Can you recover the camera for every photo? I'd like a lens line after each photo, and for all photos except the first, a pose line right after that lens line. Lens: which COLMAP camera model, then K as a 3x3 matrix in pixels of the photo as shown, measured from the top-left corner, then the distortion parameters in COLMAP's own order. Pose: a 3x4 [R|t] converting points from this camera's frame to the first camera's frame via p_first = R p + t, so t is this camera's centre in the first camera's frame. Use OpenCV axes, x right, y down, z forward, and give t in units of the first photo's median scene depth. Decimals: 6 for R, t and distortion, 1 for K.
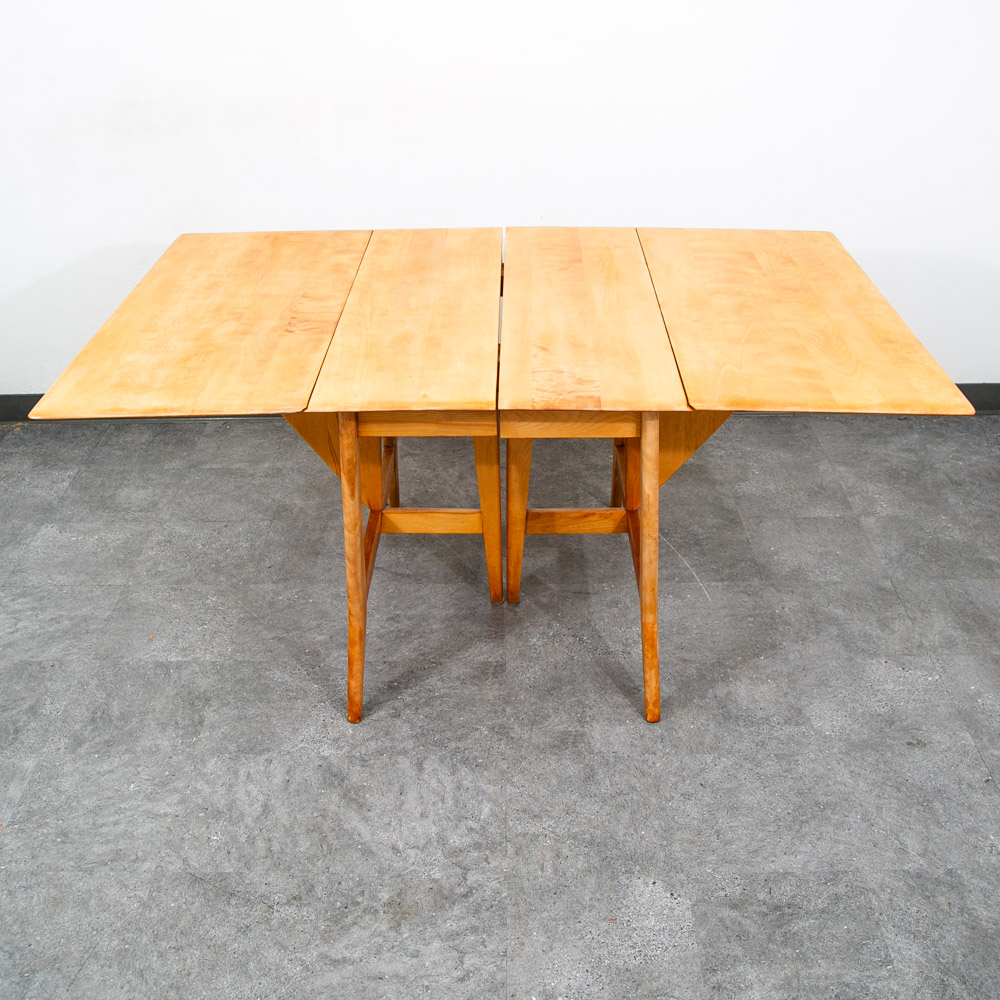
lens RADIAL K [[1208.1, 0, 488.6], [0, 1208.1, 430.8], [0, 0, 1]] dist [-0.096315, 0.069862]
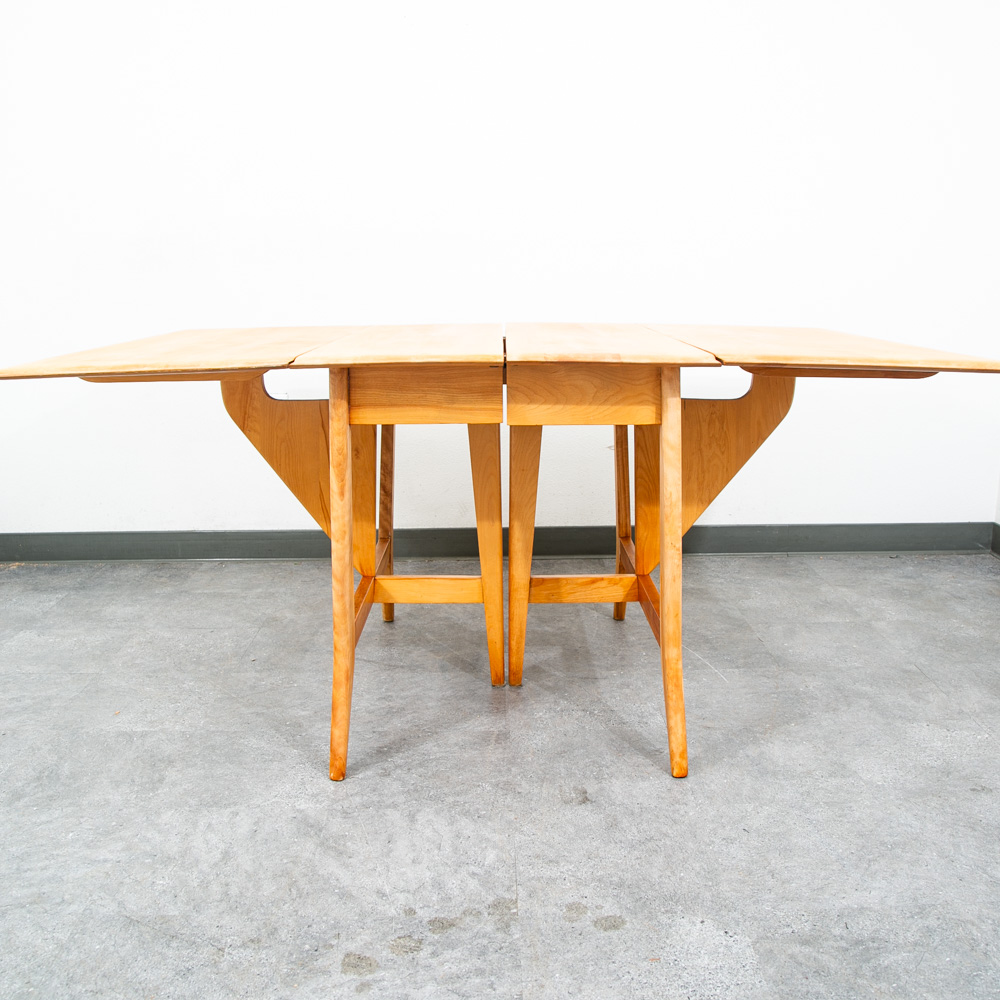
lens RADIAL K [[1050.9, 0, 500.0], [0, 1050.9, 500.0], [0, 0, 1]] dist [-0.124443, 0.067363]
pose [[0.999727, 0.003895, 0.023049, -0.012119], [0.001503, 0.973264, -0.229683, 0.215531], [-0.023327, 0.229655, 0.972993, 0.217292]]
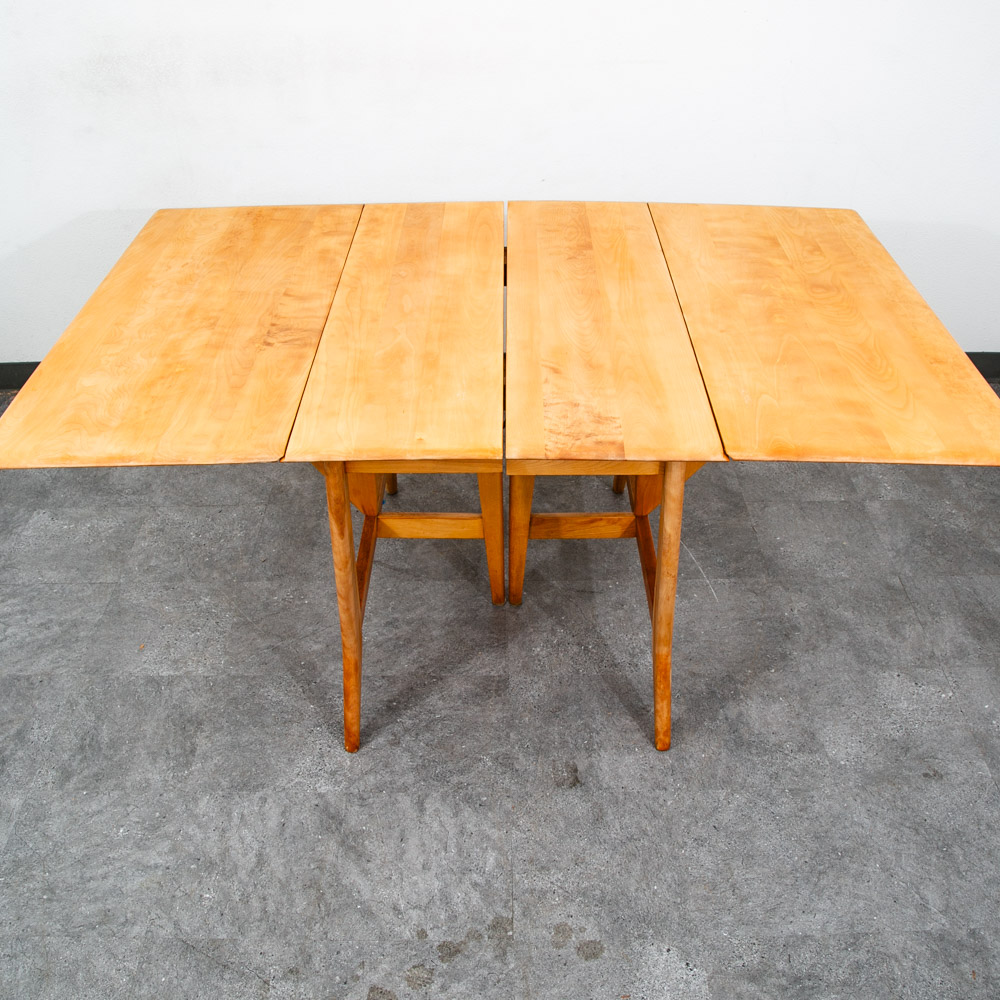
lens RADIAL K [[1050.9, 0, 500.0], [0, 1050.9, 500.0], [0, 0, 1]] dist [-0.124443, 0.067363]
pose [[0.999827, -0.003336, 0.018301, -0.008204], [0.000166, 0.985348, 0.170559, -0.095830], [-0.018602, -0.170526, 0.985178, 0.209556]]
